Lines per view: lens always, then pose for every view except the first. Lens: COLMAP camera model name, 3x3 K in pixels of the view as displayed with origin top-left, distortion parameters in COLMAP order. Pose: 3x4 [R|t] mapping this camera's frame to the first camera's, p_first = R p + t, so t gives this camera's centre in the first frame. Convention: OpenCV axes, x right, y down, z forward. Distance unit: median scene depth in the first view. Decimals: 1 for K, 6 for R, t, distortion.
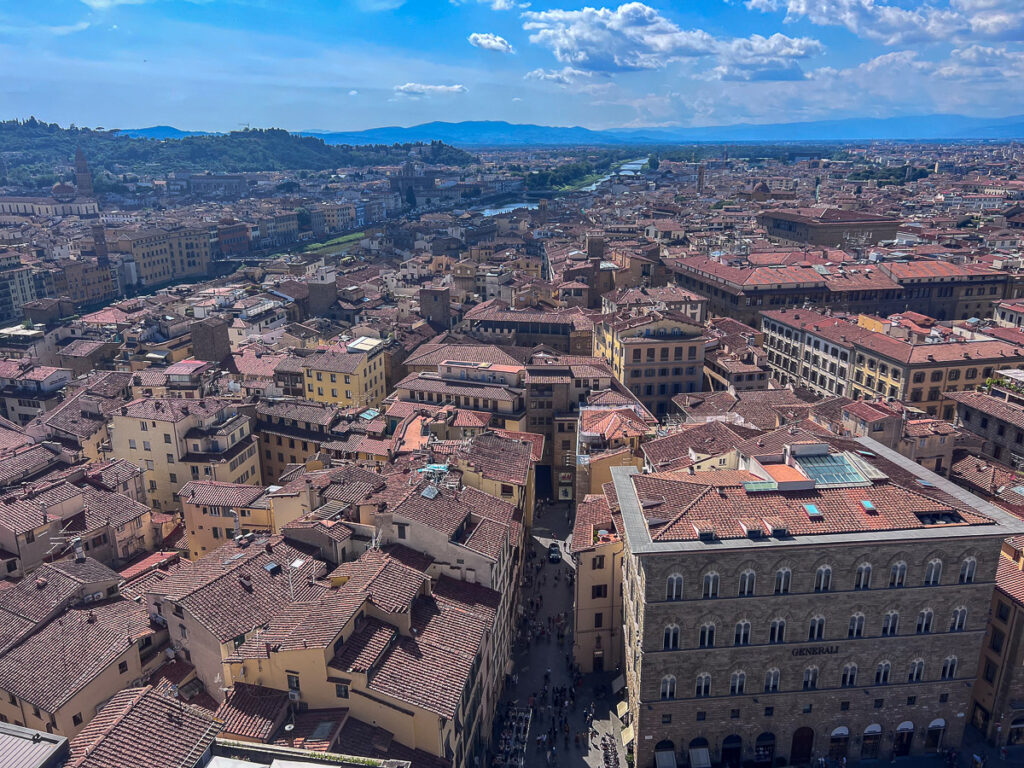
lens RADIAL K [[785.9, 0, 513.0], [0, 785.9, 376.2], [0, 0, 1]] dist [0.035069, -0.033680]
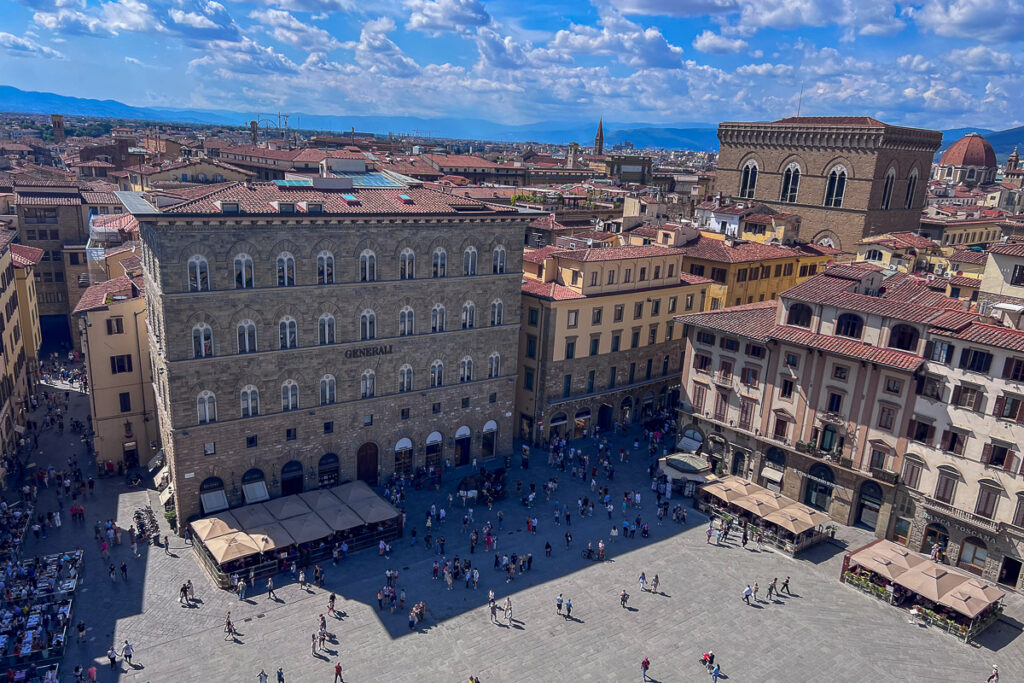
lens RADIAL K [[773.1, 0, 534.8], [0, 773.1, 372.3], [0, 0, 1]] dist [0.047338, -0.046783]
pose [[0.850528, -0.094338, 0.517399, 0.065177], [0.095109, 0.995150, 0.025101, 0.360606], [-0.517258, 0.027861, 0.855376, 0.096220]]
